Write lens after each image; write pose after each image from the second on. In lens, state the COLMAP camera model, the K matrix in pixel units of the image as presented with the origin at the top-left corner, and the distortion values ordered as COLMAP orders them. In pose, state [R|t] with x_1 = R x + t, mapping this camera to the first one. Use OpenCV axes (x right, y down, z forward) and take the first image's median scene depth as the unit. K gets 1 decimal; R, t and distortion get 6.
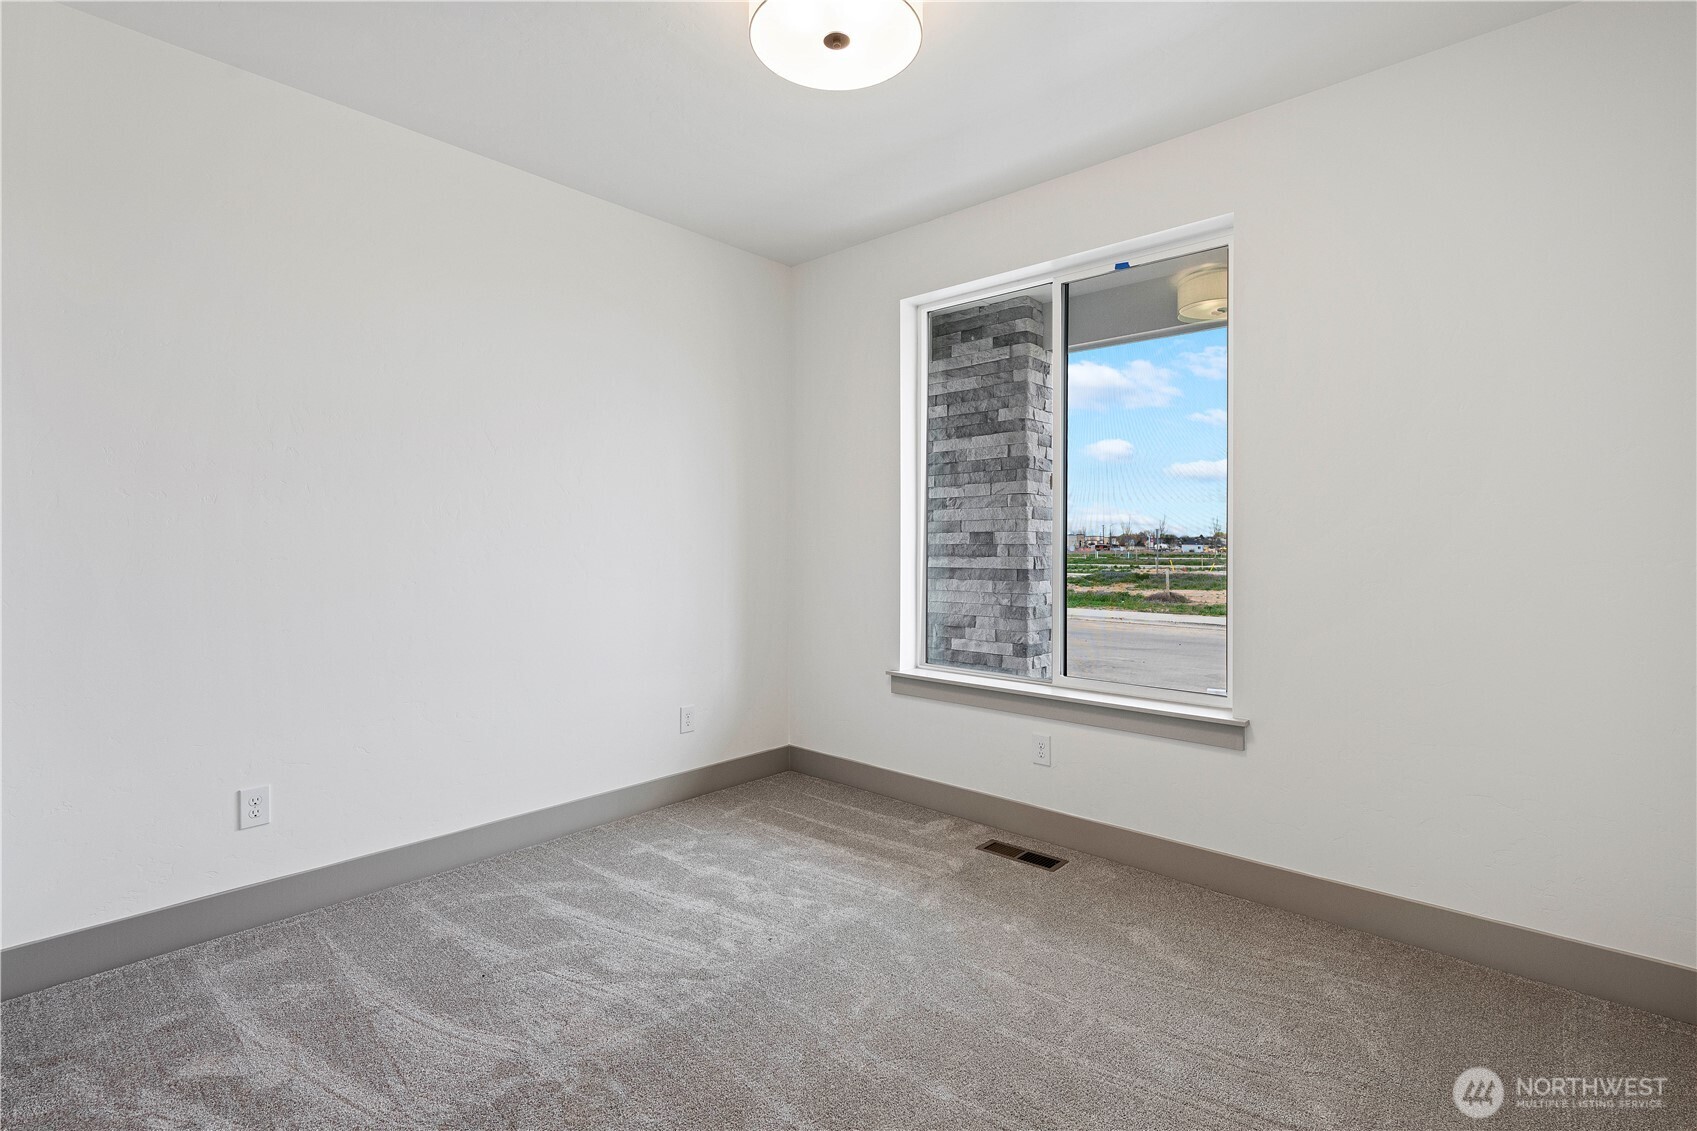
lens RADIAL K [[778.0, 0, 849.2], [0, 778.0, 566.6], [0, 0, 1]] dist [0.005480, 0.000243]
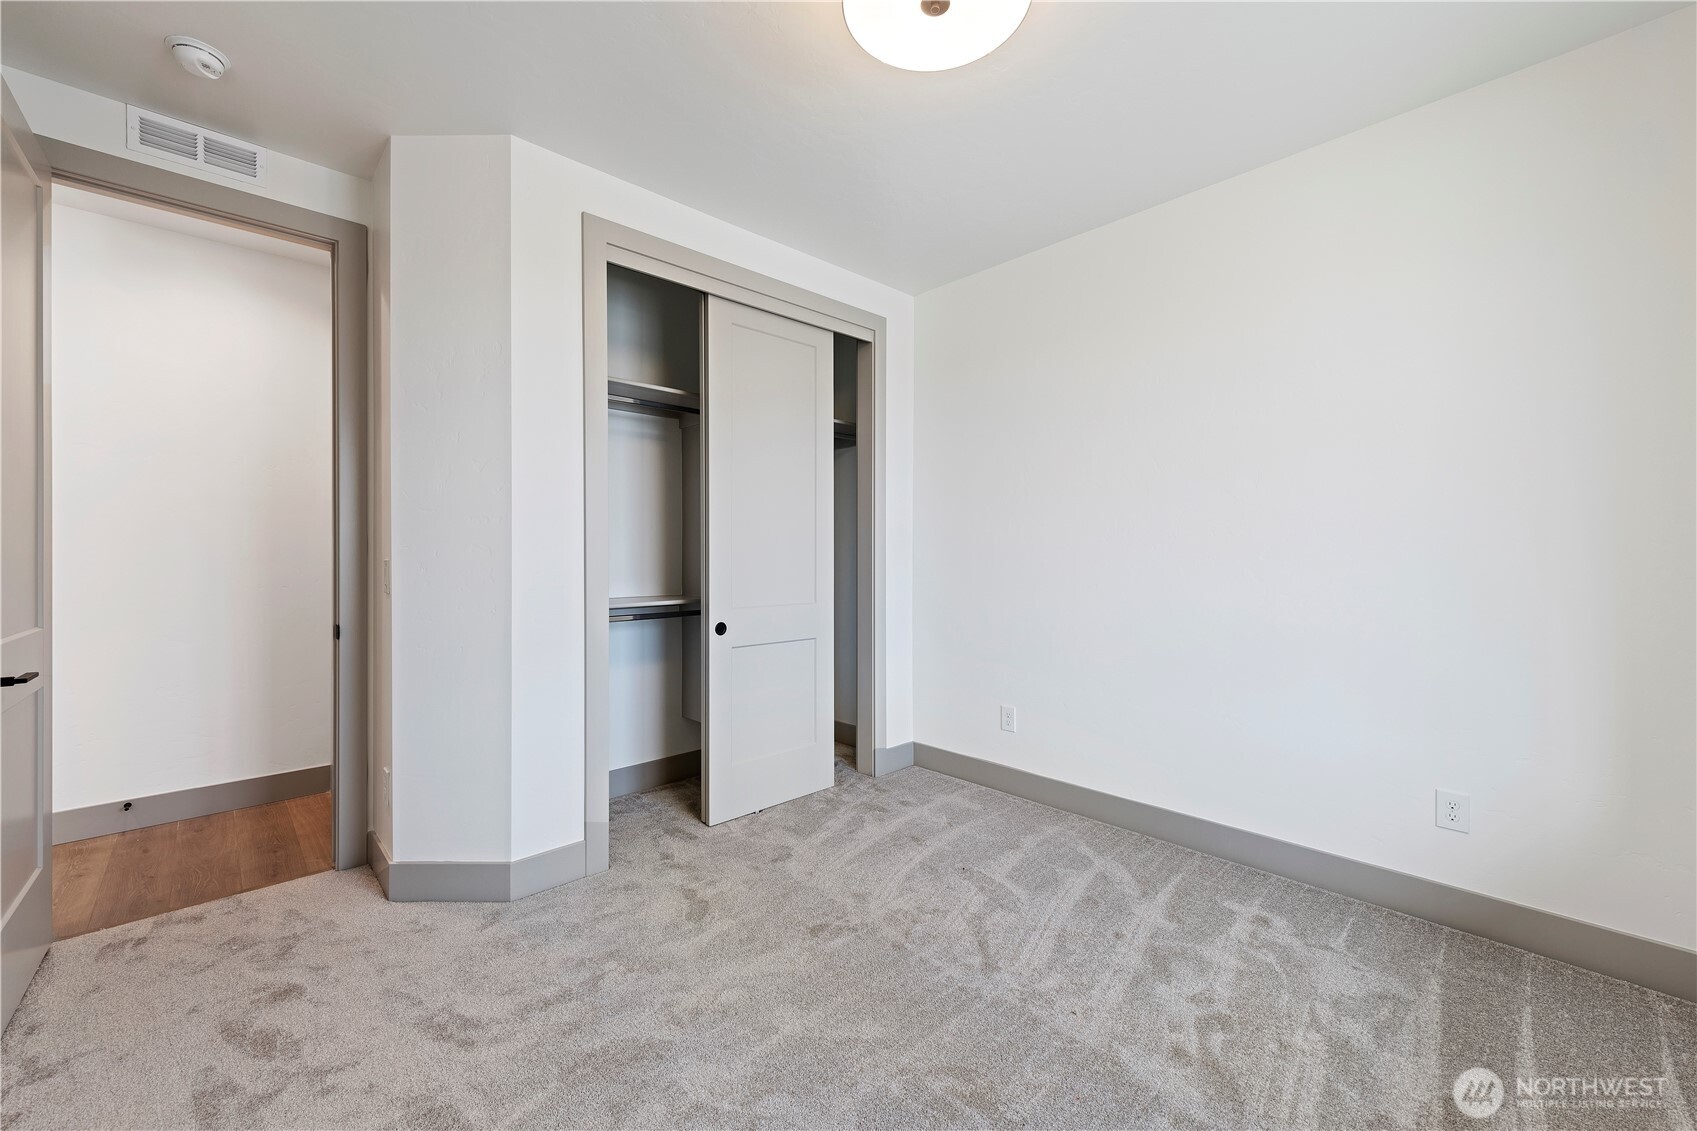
lens RADIAL K [[665.1, 0, 854.9], [0, 665.1, 562.1], [0, 0, 1]] dist [0.003299, -0.000222]
pose [[-0.057113, 0.005736, -0.998351, 0.591043], [-0.040224, 0.999158, 0.008042, -0.008306], [0.997557, 0.040617, -0.056835, 0.727351]]
